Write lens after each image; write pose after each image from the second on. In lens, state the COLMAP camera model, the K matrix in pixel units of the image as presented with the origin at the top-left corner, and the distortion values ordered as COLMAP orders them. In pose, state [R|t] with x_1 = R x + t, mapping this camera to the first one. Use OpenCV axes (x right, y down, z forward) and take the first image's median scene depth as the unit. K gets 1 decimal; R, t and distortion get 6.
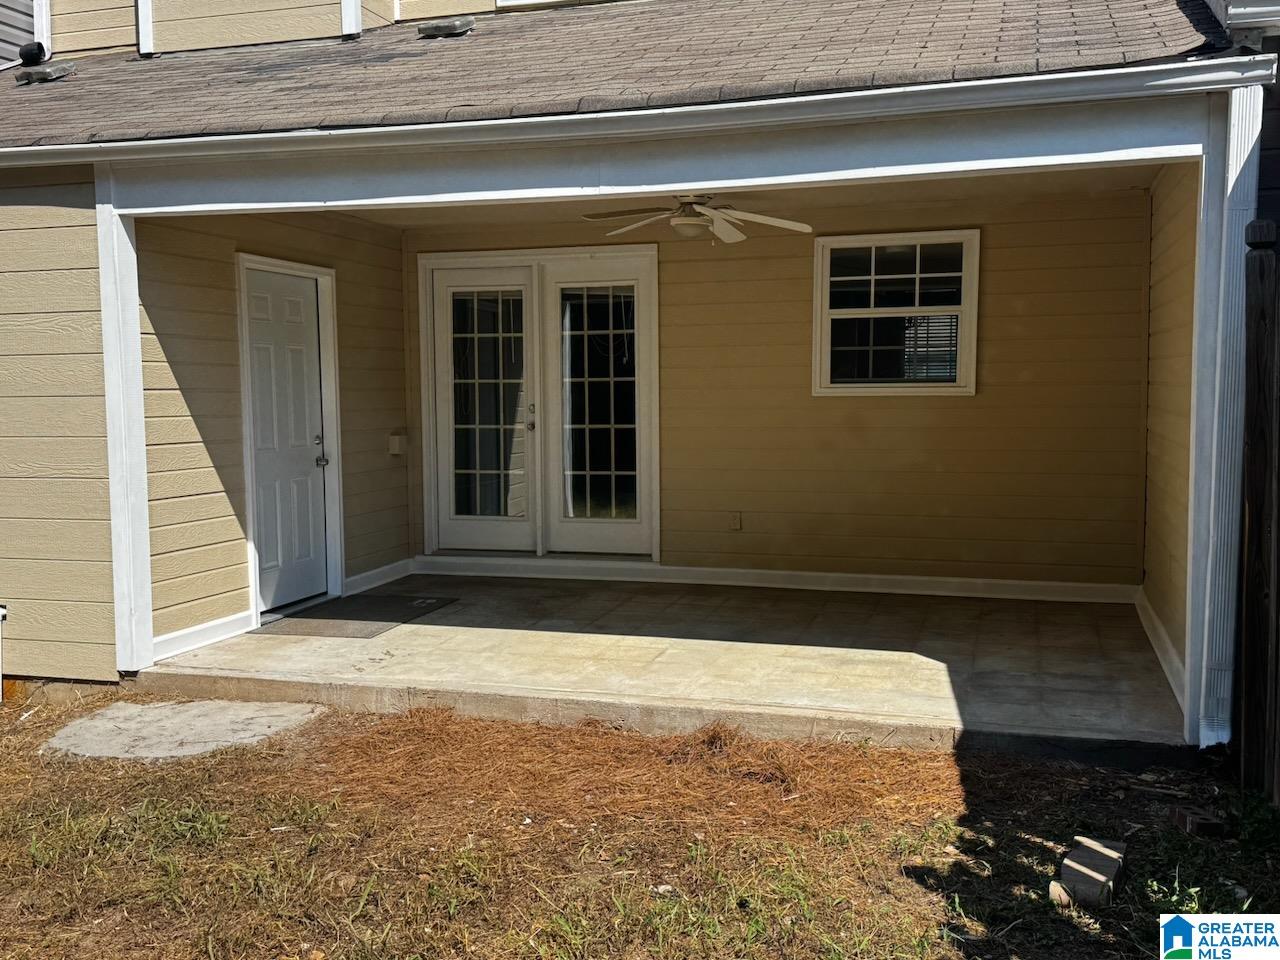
lens RADIAL K [[1249.9, 0, 645.1], [0, 1249.9, 483.8], [0, 0, 1]] dist [0.185438, -0.393615]
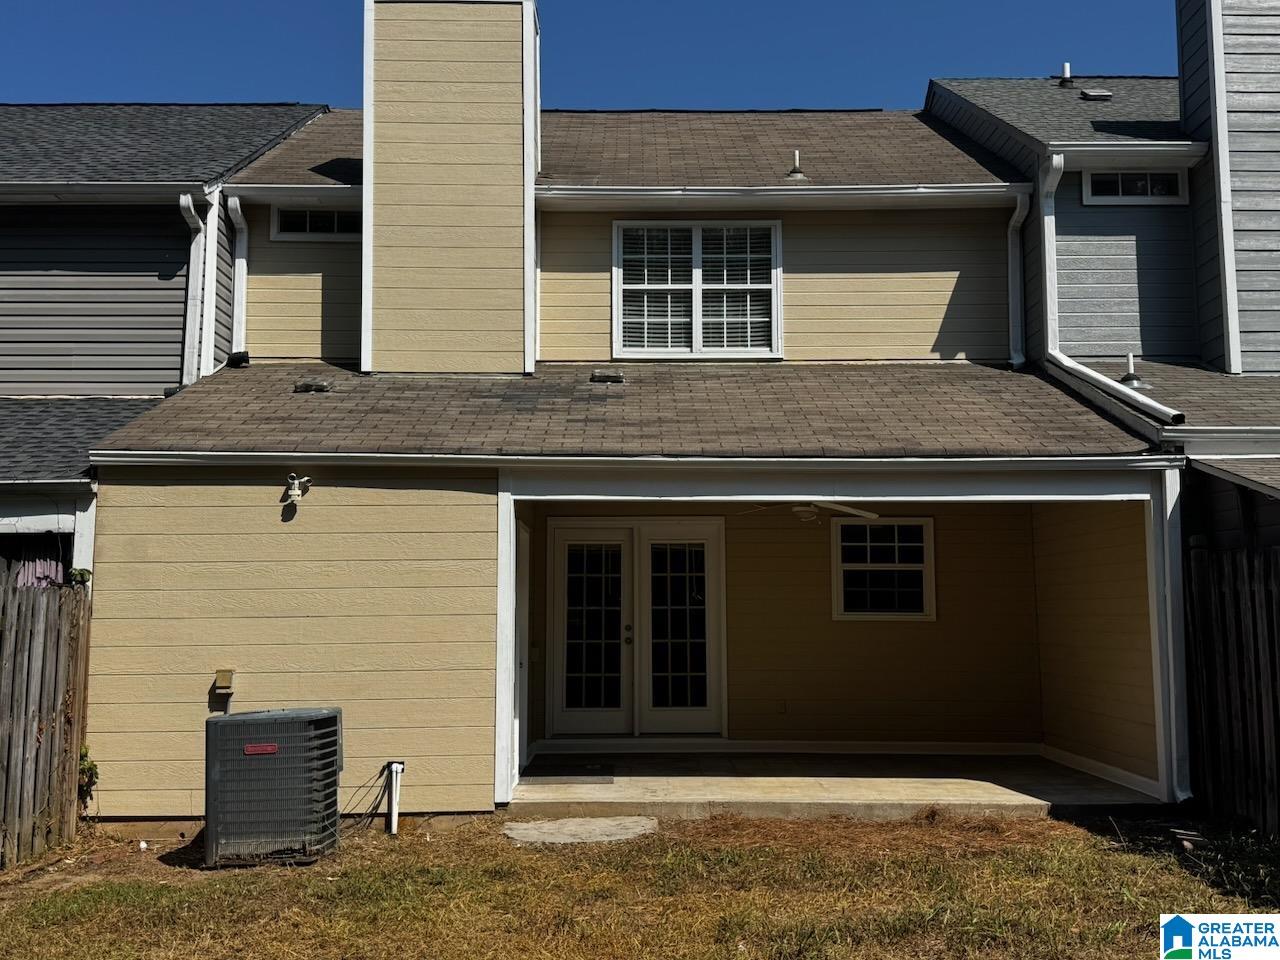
lens RADIAL K [[1274.9, 0, 637.7], [0, 1274.9, 461.7], [0, 0, 1]] dist [0.168020, -0.358824]
pose [[0.951754, 0.044663, 0.303594, -0.590389], [0.017981, 0.979534, -0.200472, 0.050433], [-0.306335, 0.196259, 0.931473, -0.419044]]
